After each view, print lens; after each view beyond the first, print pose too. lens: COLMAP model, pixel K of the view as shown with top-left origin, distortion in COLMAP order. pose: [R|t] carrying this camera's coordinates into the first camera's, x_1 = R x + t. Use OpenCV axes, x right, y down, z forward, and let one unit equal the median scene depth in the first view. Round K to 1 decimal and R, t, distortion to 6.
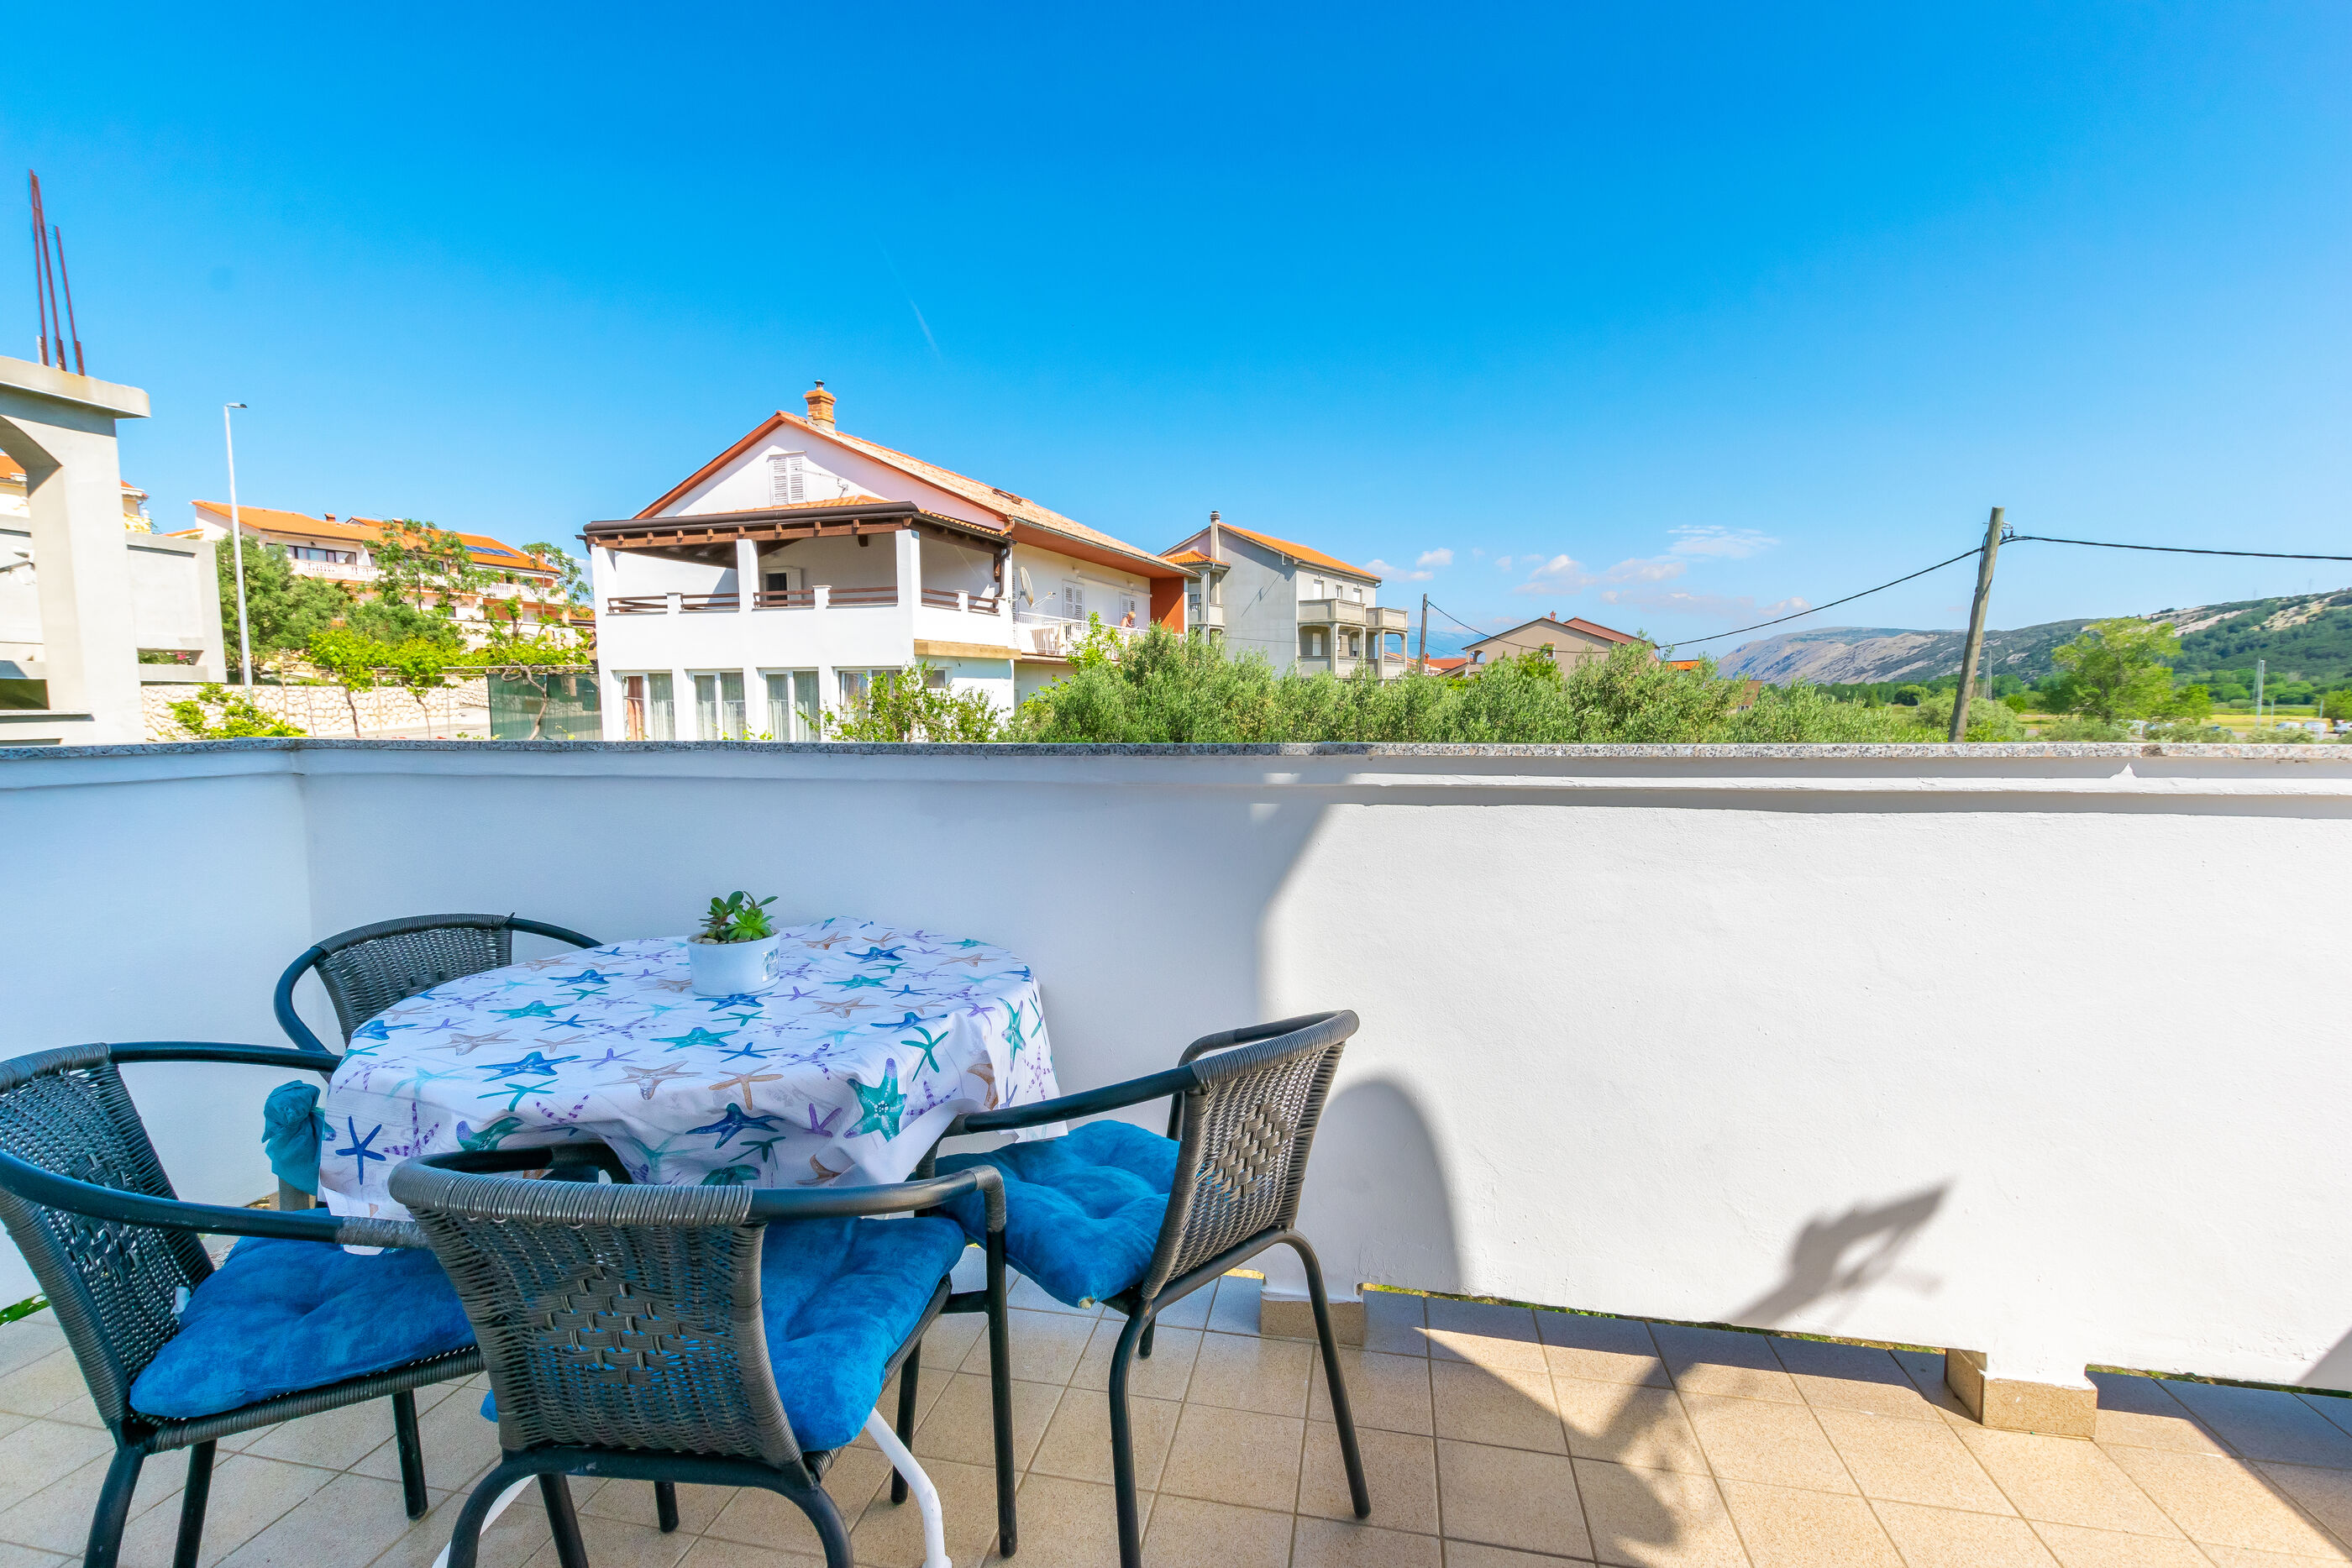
lens RADIAL K [[1028.8, 0, 1177.0], [0, 1028.8, 788.2], [0, 0, 1]] dist [0.003202, -0.000418]
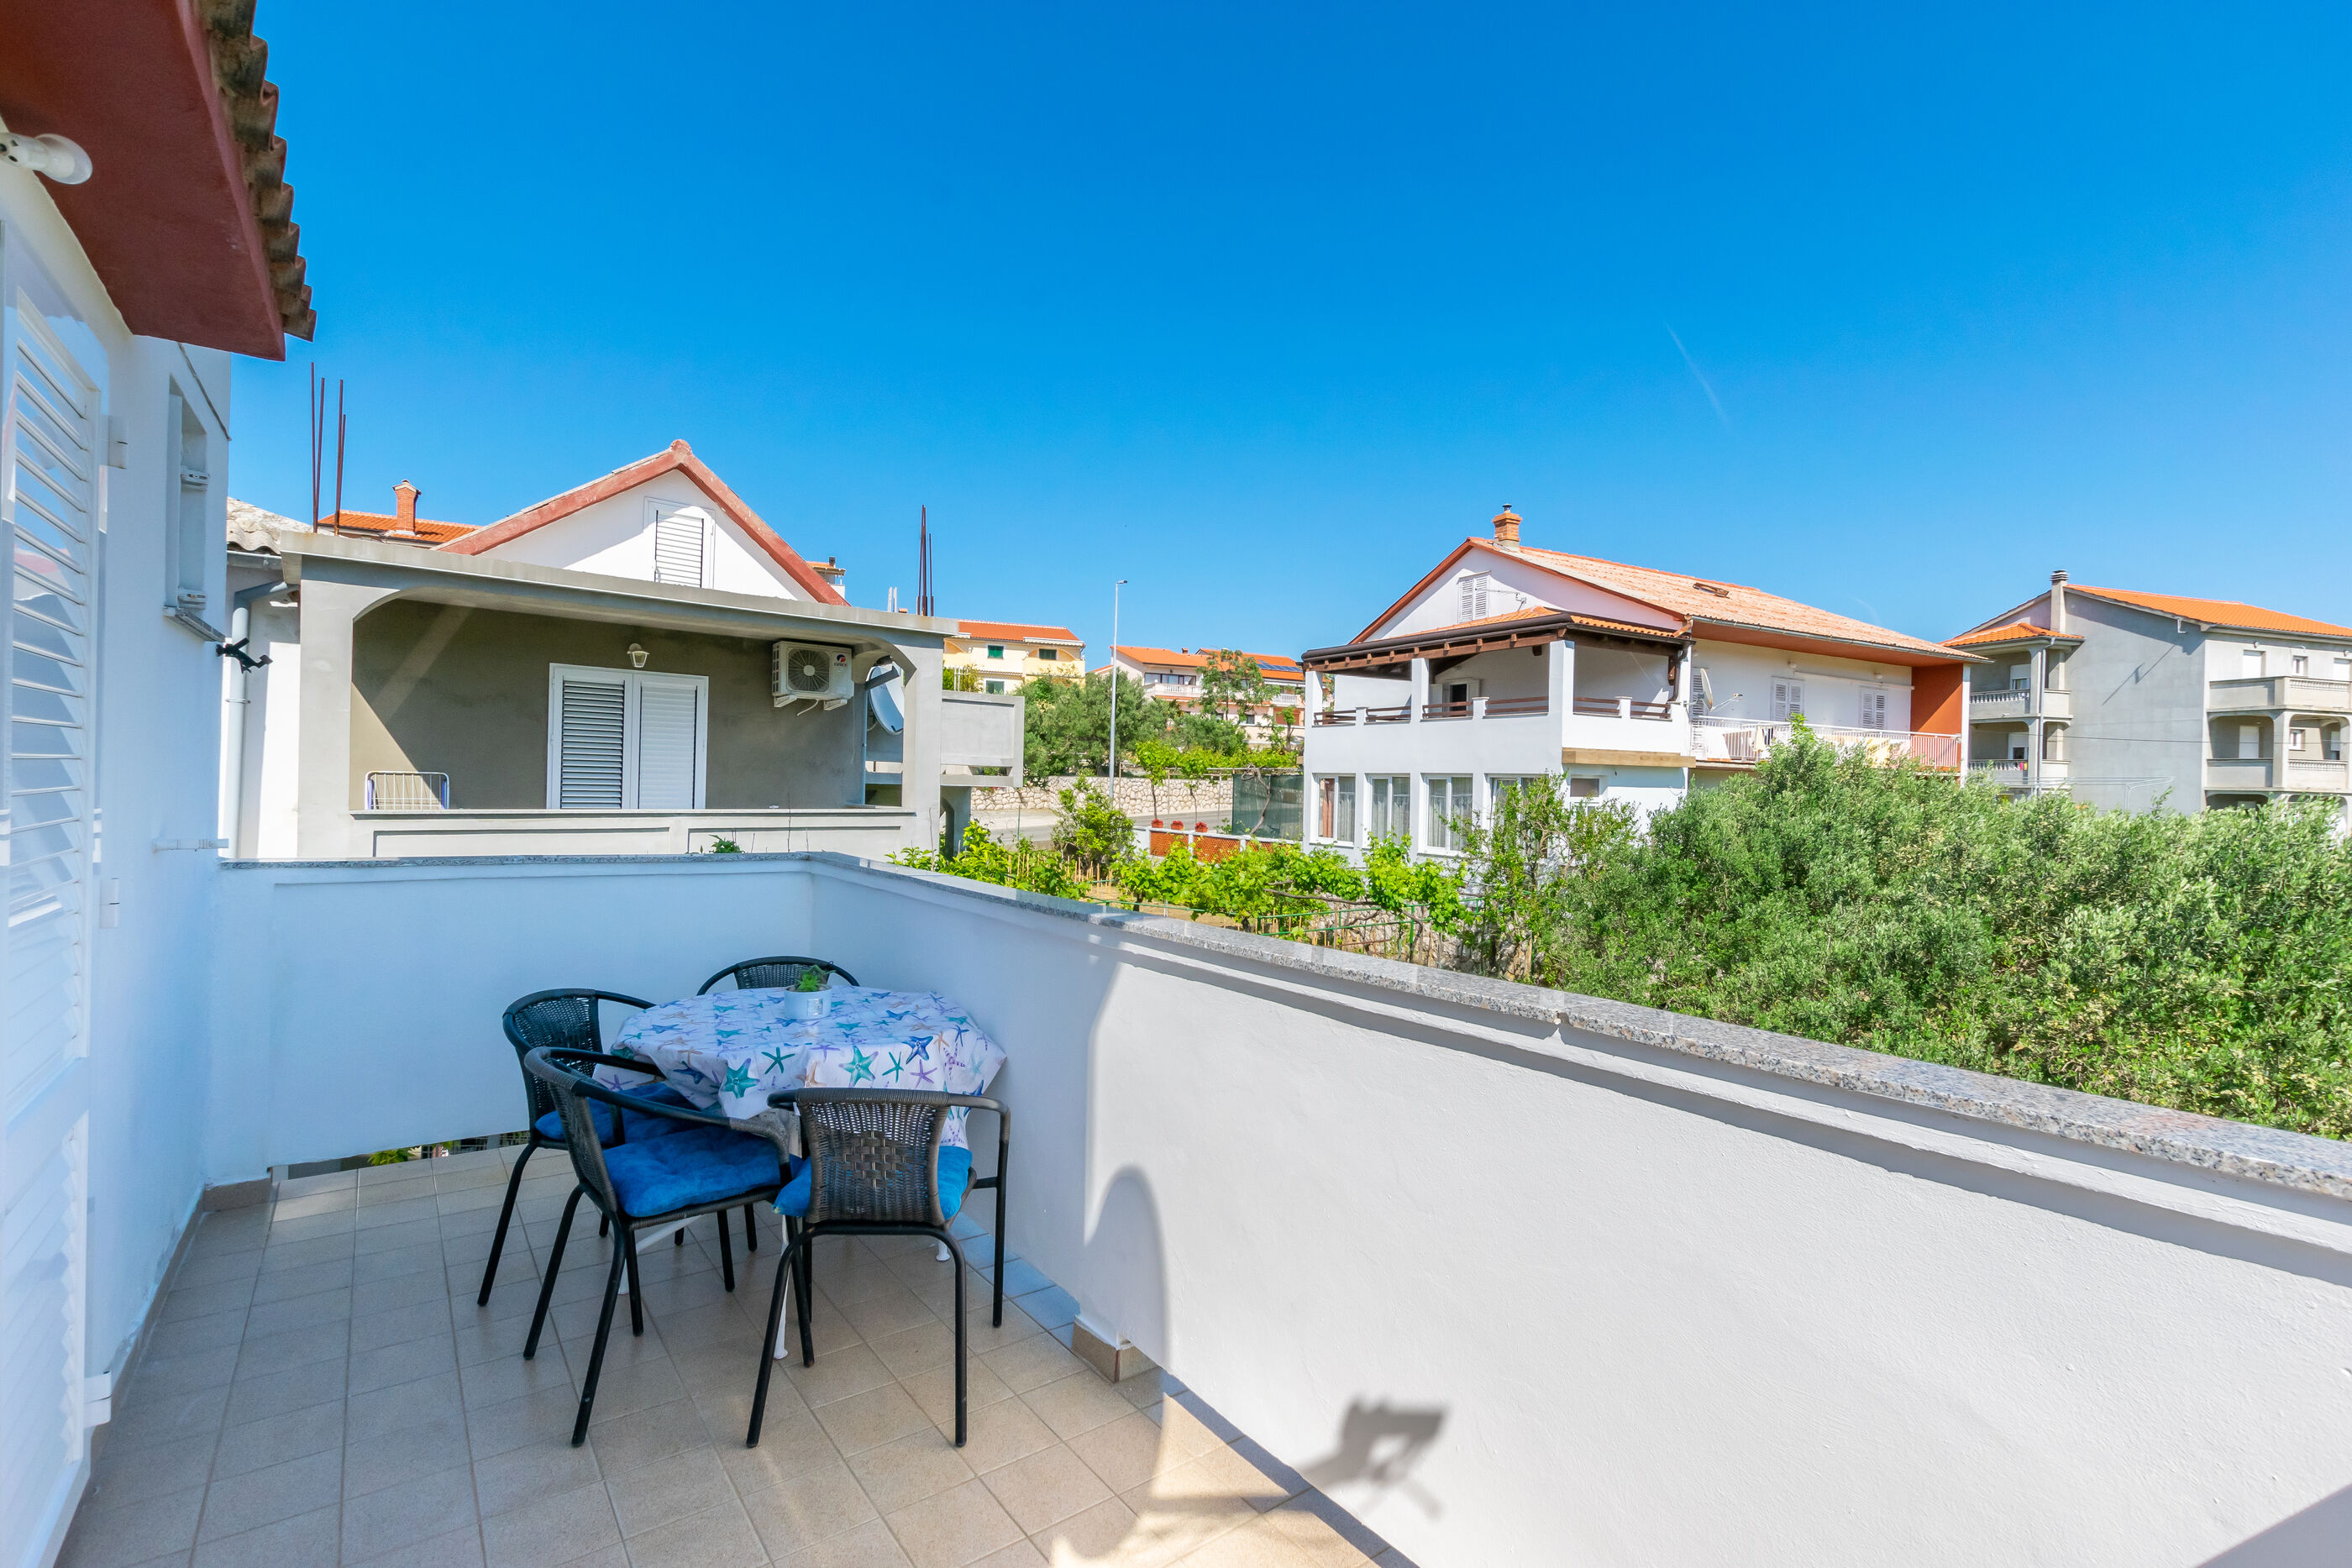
lens RADIAL K [[1060.8, 0, 1192.7], [0, 1060.8, 786.7], [0, 0, 1]] dist [0.000850, -0.000802]
pose [[0.749707, 0.027249, -0.661208, 0.140577], [-0.084662, 0.994891, -0.054993, -0.018090], [0.656332, 0.097208, 0.748184, -0.002776]]
